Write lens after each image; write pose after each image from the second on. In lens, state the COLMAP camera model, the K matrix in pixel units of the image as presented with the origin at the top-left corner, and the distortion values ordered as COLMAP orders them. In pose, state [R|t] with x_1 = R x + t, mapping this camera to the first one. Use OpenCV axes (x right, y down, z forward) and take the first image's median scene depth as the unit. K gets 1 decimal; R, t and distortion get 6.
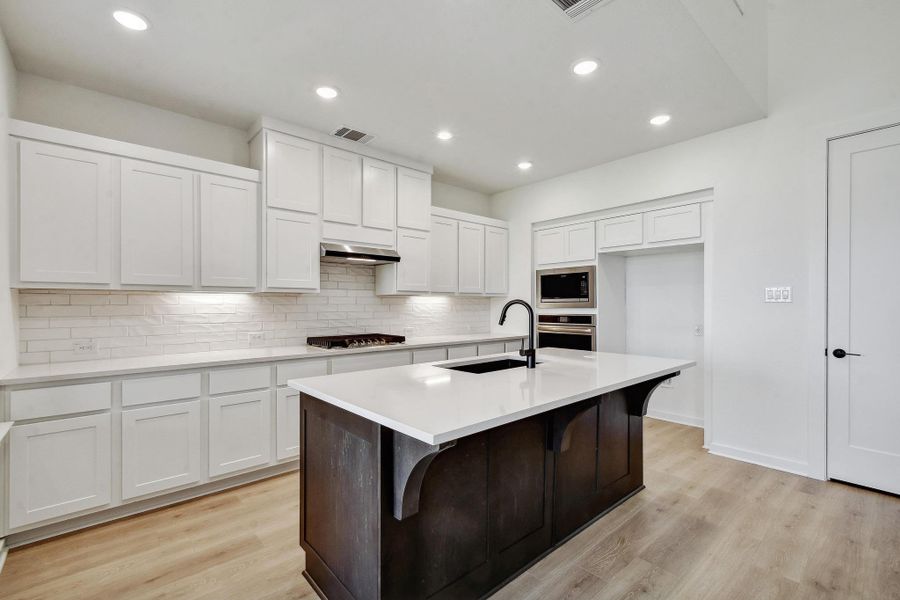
lens RADIAL K [[396.4, 0, 449.5], [0, 396.4, 303.5], [0, 0, 1]] dist [0.012192, -0.000261]
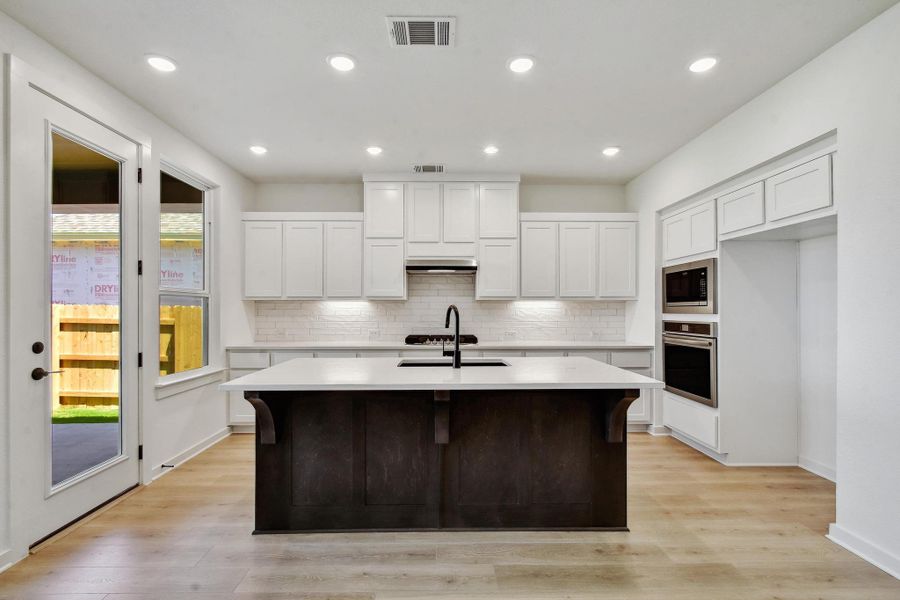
lens RADIAL K [[411.7, 0, 446.5], [0, 411.7, 304.7], [0, 0, 1]] dist [-0.008977, -0.000357]
pose [[0.761153, -0.004949, -0.648553, 0.560416], [0.001343, 0.999981, -0.006054, -0.002622], [0.648571, 0.003737, 0.761145, 0.079427]]
